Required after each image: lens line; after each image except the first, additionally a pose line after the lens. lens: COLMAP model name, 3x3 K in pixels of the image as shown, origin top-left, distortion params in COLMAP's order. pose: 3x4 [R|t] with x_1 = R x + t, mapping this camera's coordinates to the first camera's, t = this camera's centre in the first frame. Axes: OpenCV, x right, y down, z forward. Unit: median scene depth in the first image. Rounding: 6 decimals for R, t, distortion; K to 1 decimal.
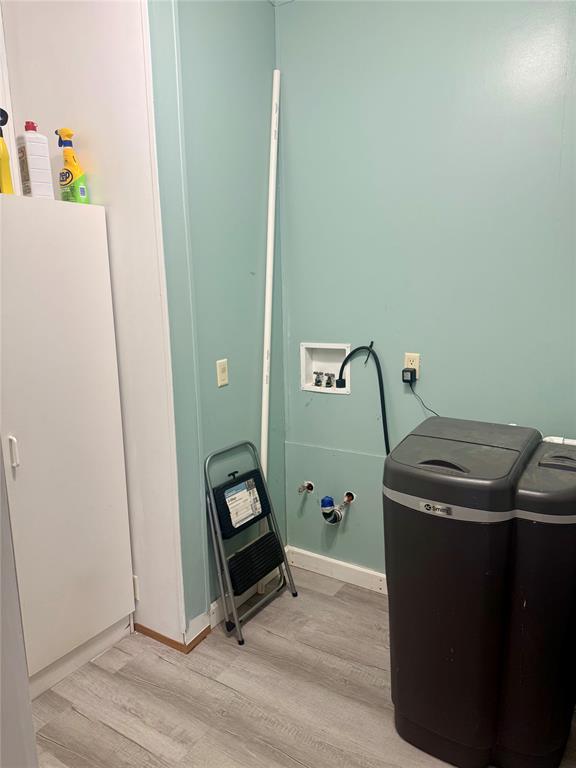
lens RADIAL K [[537.1, 0, 288.0], [0, 537.1, 384.0], [0, 0, 1]] dist [0.081894, -0.095444]
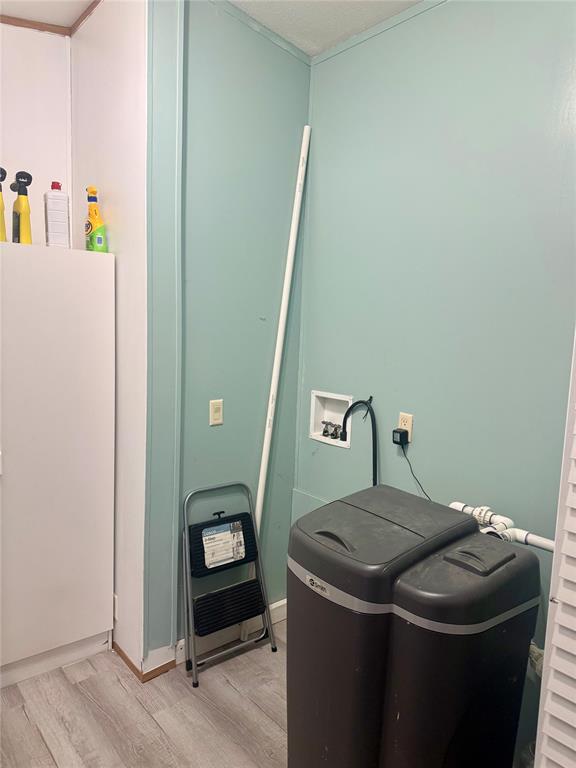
lens RADIAL K [[540.2, 0, 288.0], [0, 540.2, 384.0], [0, 0, 1]] dist [0.041364, -0.036462]
pose [[0.953209, 0.090089, -0.288576, 0.302626], [-0.108953, 0.992791, -0.049955, -0.038656], [0.281996, 0.079059, 0.956153, 0.049629]]
